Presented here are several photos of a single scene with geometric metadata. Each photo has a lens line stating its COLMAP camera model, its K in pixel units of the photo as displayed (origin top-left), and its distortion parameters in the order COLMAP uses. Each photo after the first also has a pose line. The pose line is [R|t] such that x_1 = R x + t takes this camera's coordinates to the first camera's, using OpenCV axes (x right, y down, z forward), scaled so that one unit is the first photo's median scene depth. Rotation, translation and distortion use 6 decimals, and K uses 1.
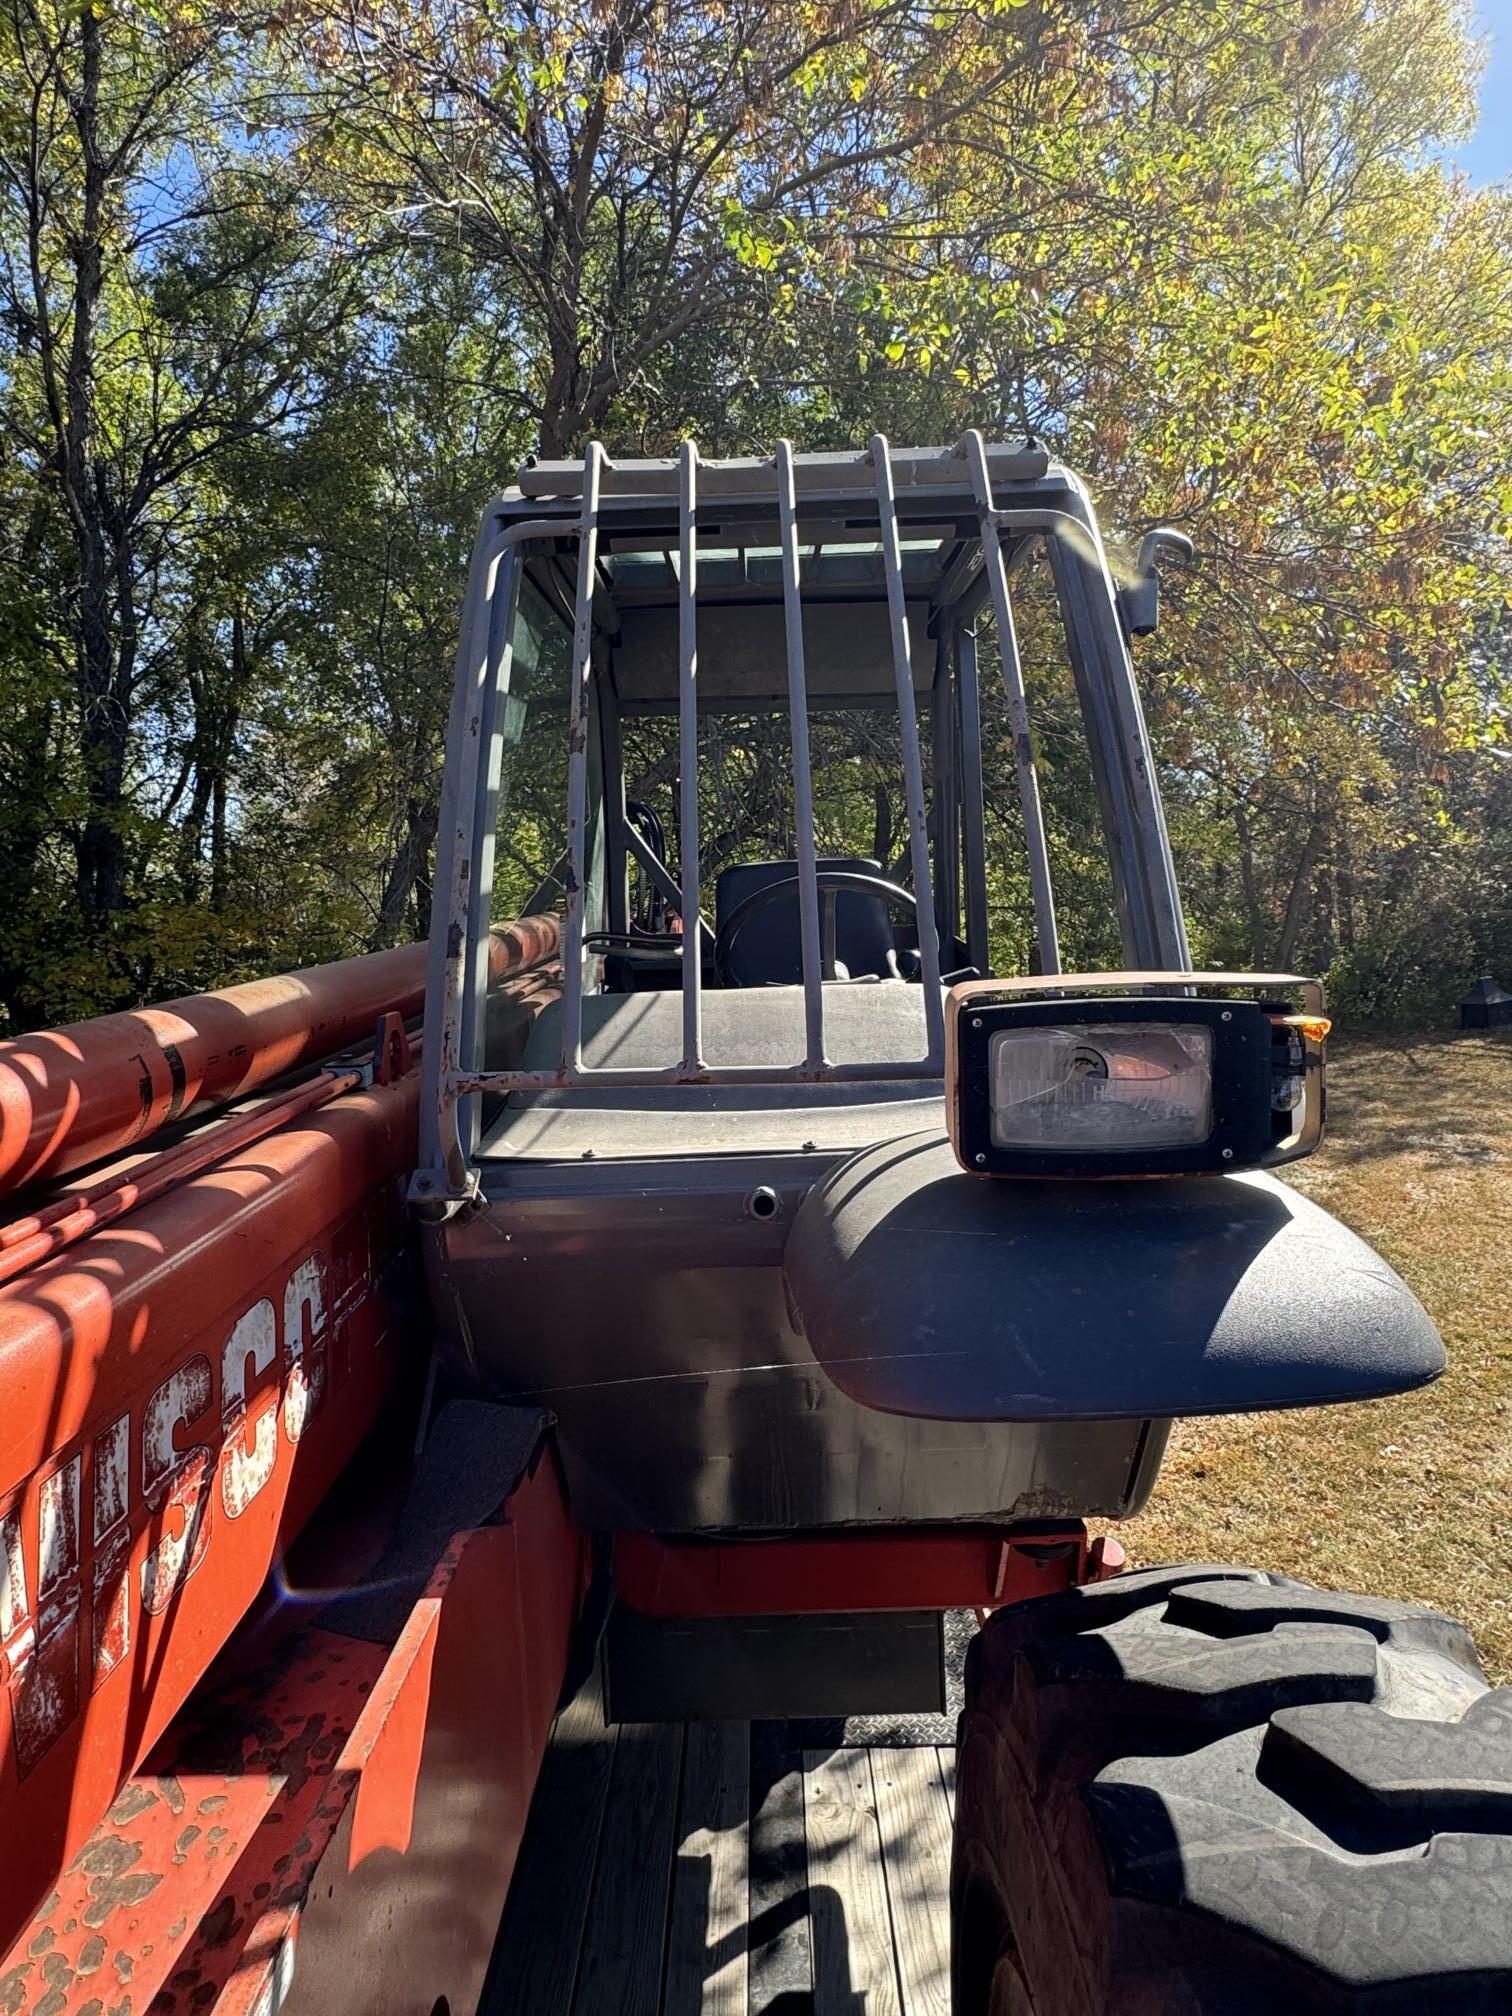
lens RADIAL K [[1155.2, 0, 756.0], [0, 1155.2, 1008.0], [0, 0, 1]] dist [0.002031, 0.000632]
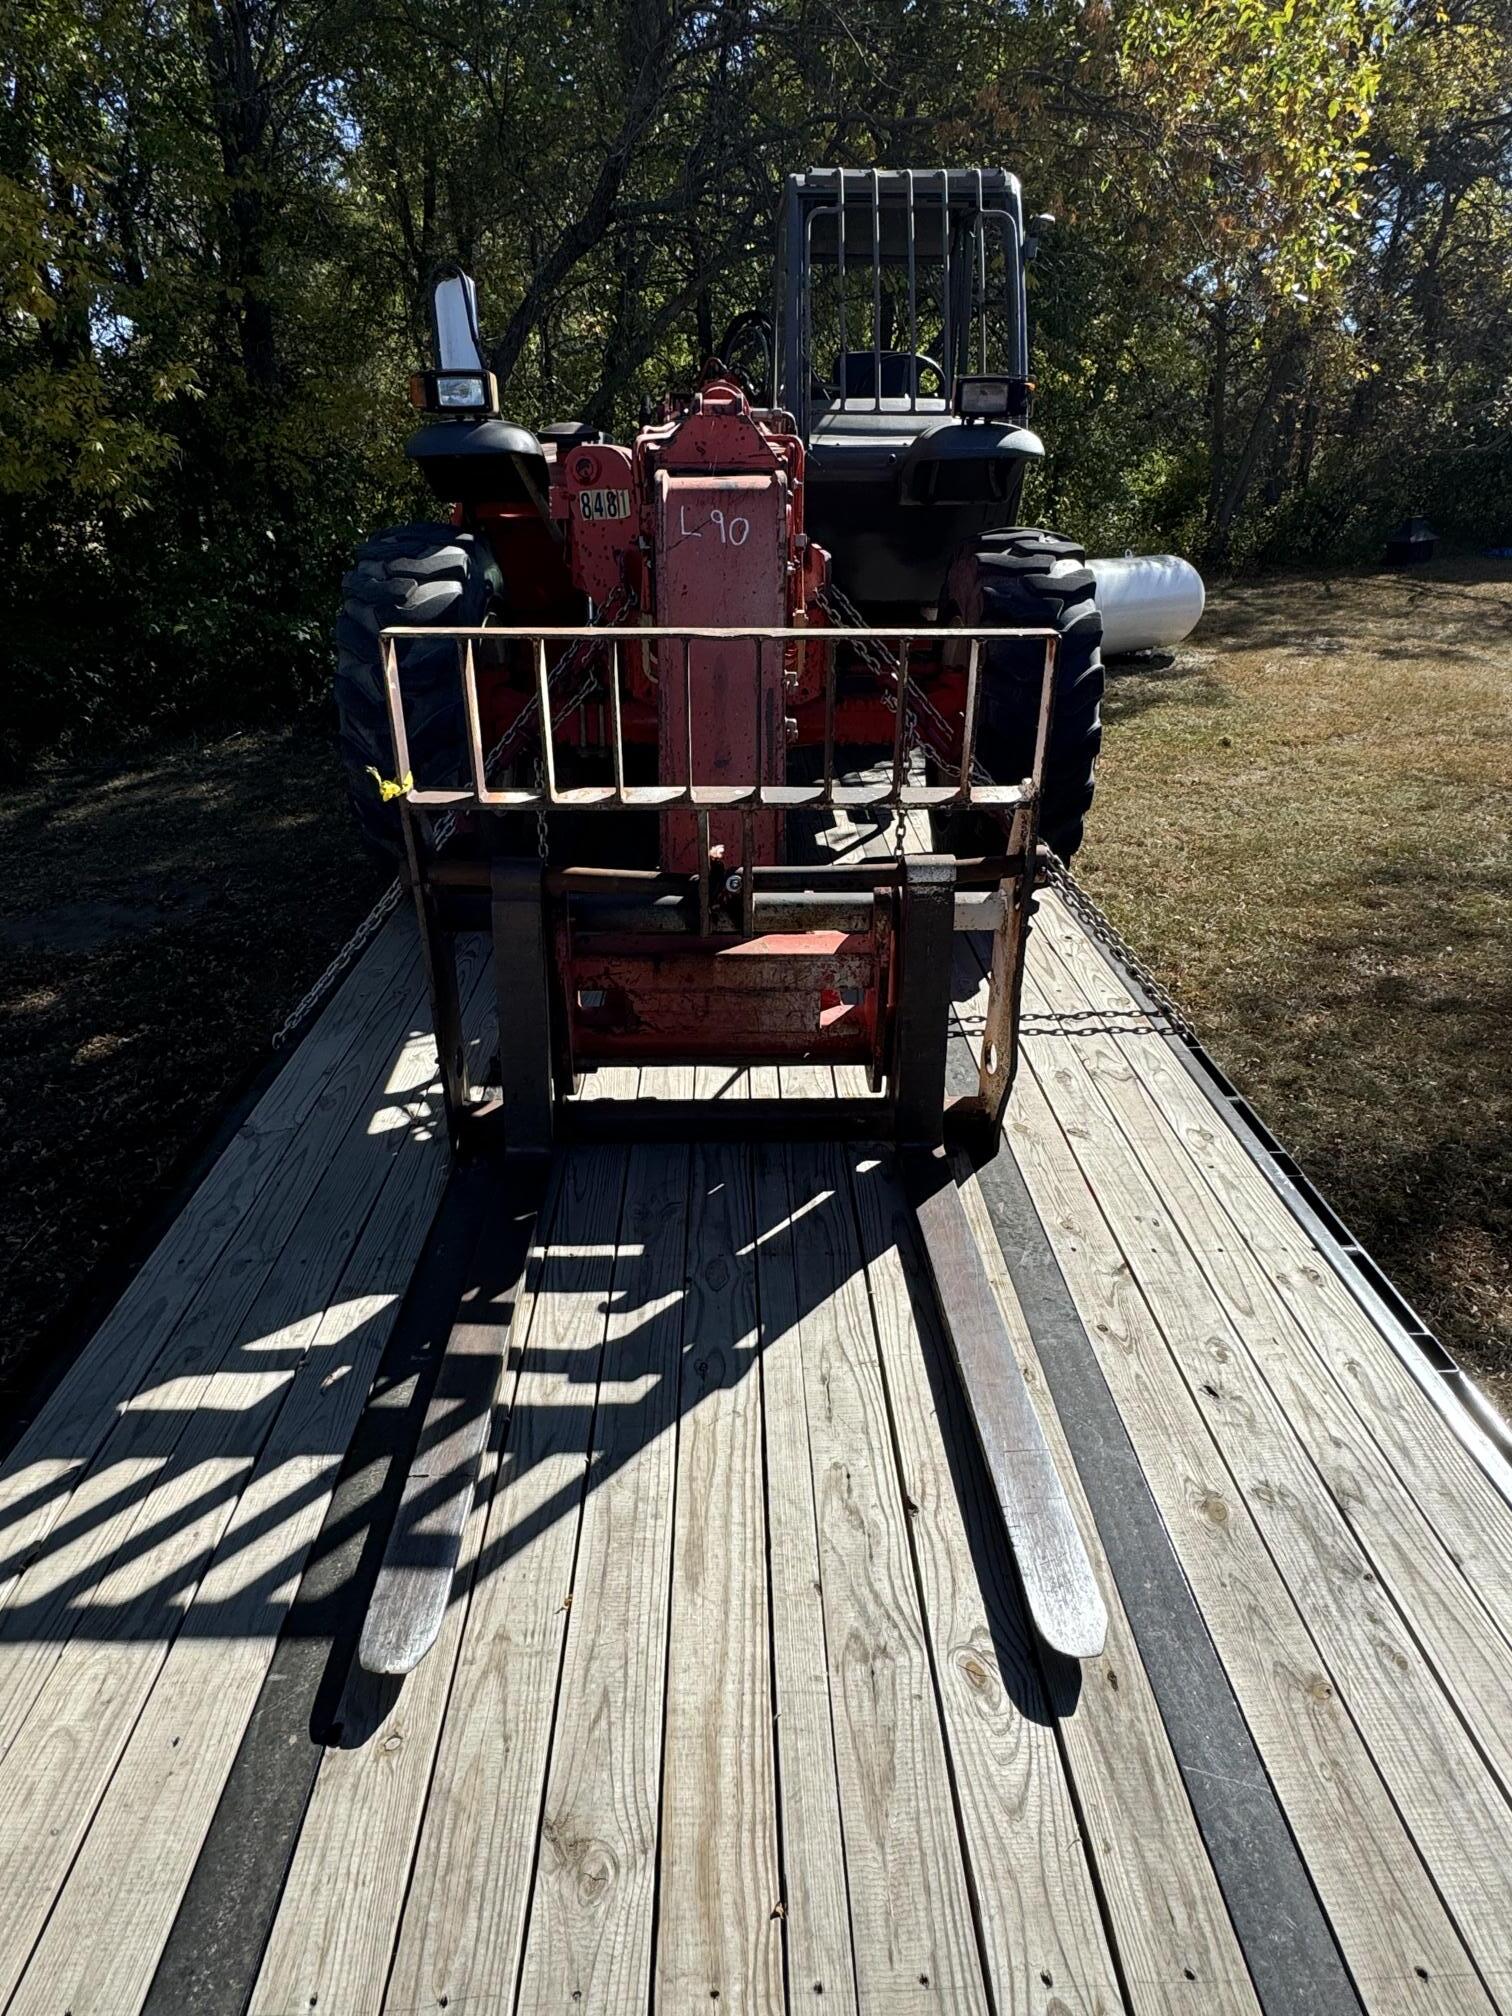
lens RADIAL K [[1145.6, 0, 781.5], [0, 1145.6, 1006.2], [0, 0, 1]] dist [0.000403, 0.000450]
pose [[0.998229, 0.010317, 0.058581, -0.051683], [-0.031241, 0.929014, 0.368724, 0.042292], [-0.050618, -0.369902, 0.927691, -0.272451]]
